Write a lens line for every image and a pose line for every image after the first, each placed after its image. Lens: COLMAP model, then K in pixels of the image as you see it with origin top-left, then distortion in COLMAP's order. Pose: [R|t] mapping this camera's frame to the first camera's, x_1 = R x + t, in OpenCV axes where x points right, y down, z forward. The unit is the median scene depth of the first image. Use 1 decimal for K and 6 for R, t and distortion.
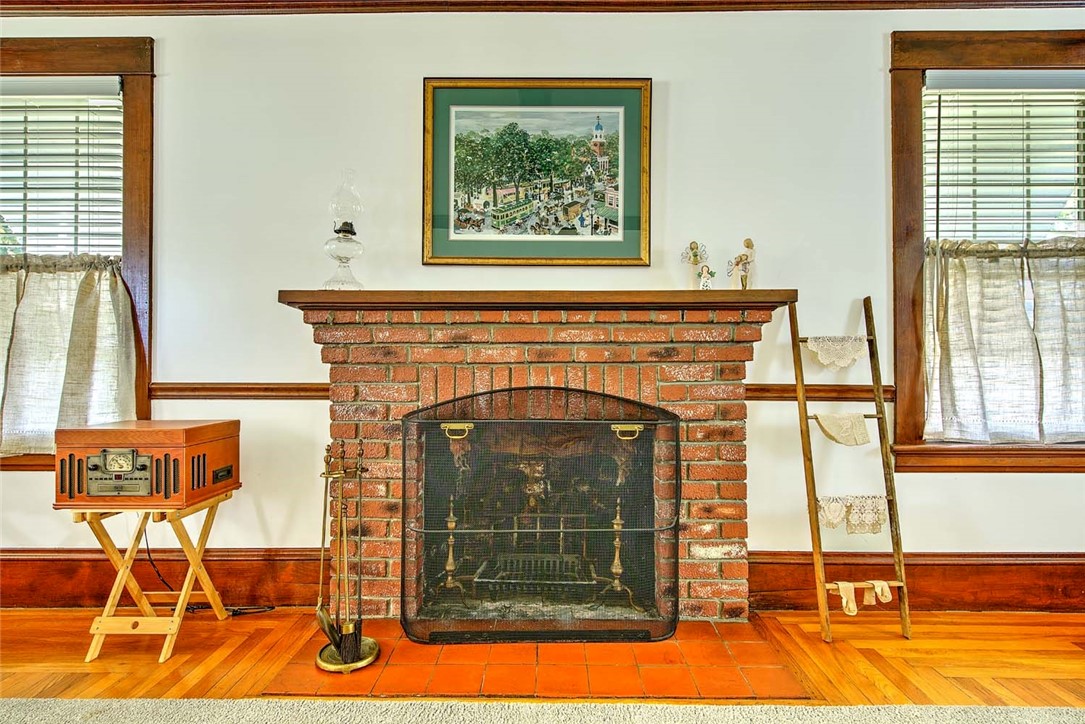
lens RADIAL K [[564.0, 0, 542.5], [0, 564.0, 362.0], [0, 0, 1]] dist [-0.000216, 0.000243]
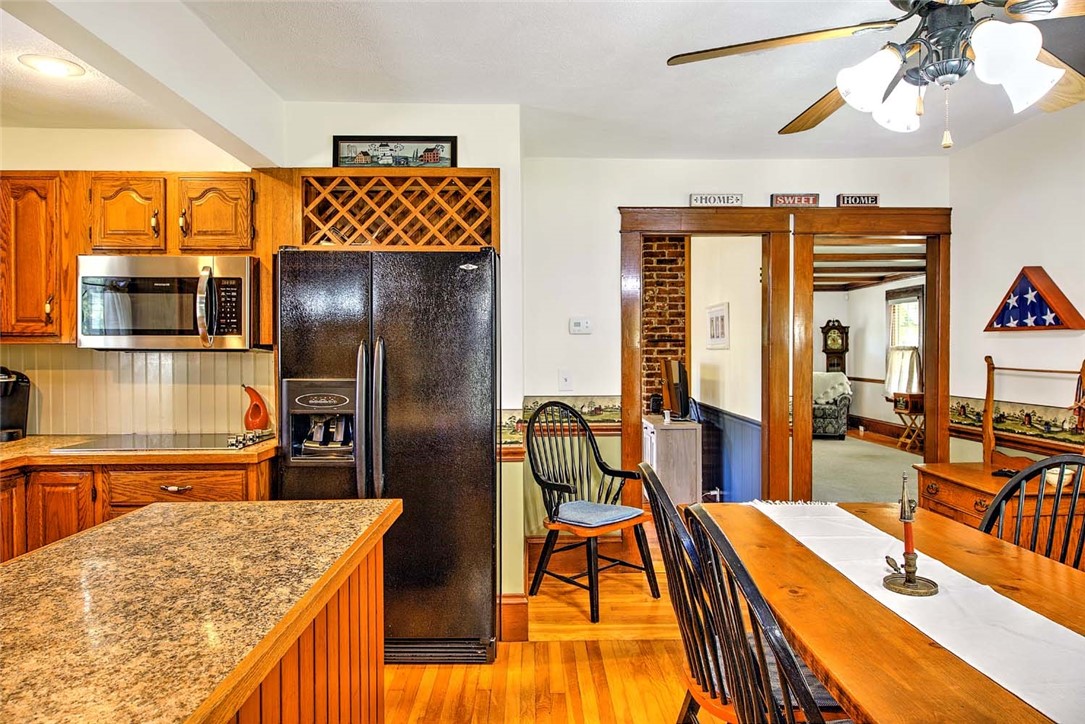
lens RADIAL K [[710.6, 0, 542.5], [0, 710.6, 362.0], [0, 0, 1]] dist [-0.005461, -0.000966]
pose [[0.025458, 0.017675, -0.999520, 3.892304], [0.017121, 0.999689, 0.018114, -0.222026], [0.999529, -0.017574, 0.025147, -1.575815]]
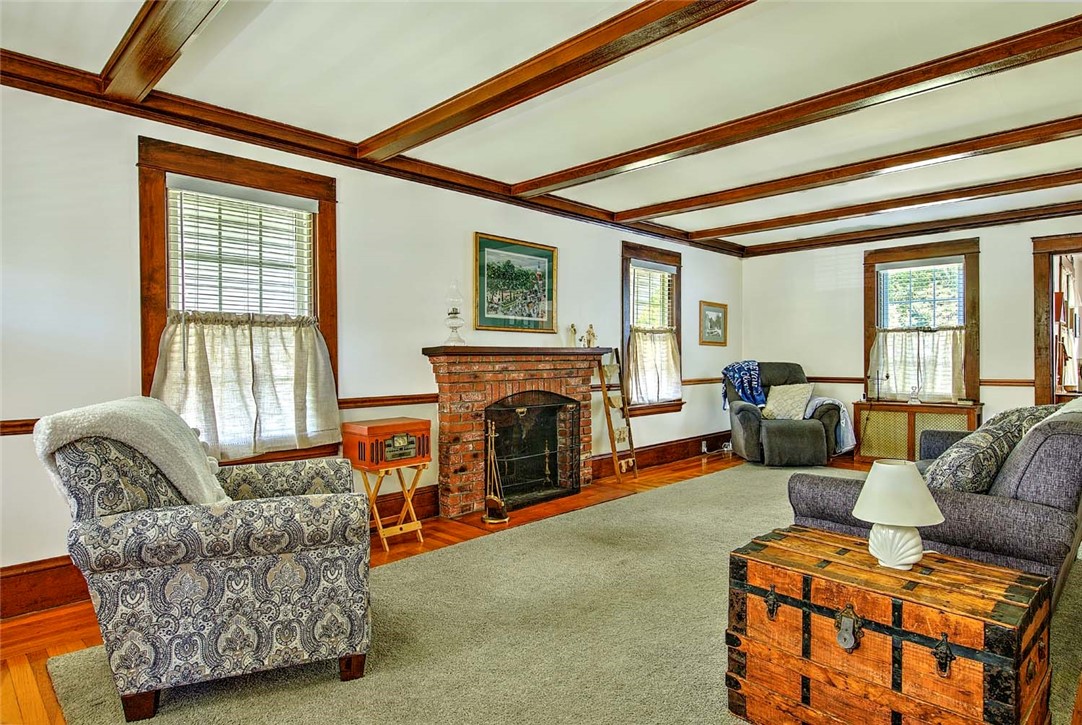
lens RADIAL K [[615.9, 0, 541.0], [0, 615.9, 362.5], [0, 0, 1]] dist [-0.001987, -0.001367]
pose [[0.692641, -0.012162, 0.721180, -1.630466], [0.000071, 0.999859, 0.016795, -0.099531], [-0.721282, -0.011582, 0.692544, -0.636499]]
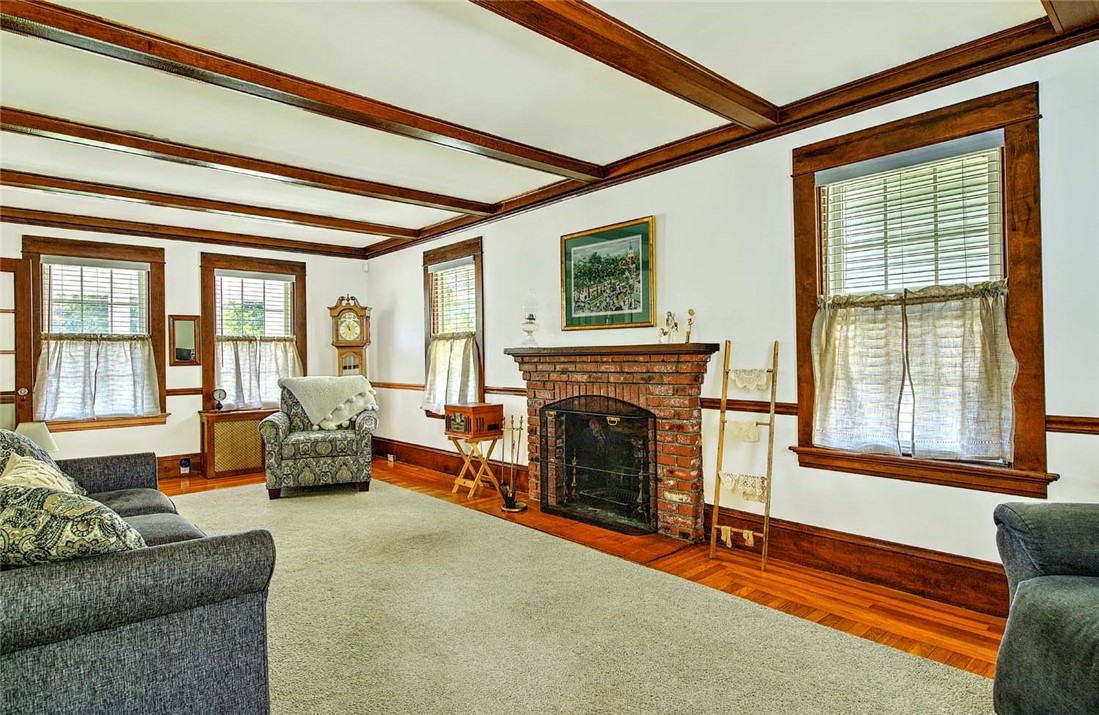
lens RADIAL K [[577.0, 0, 549.5], [0, 577.0, 357.5], [0, 0, 1]] dist [0.001235, -0.000018]
pose [[0.680180, -0.008164, -0.733000, 1.286790], [0.021590, 0.999727, 0.008899, -0.101496], [0.732727, -0.021878, 0.680171, -0.426917]]
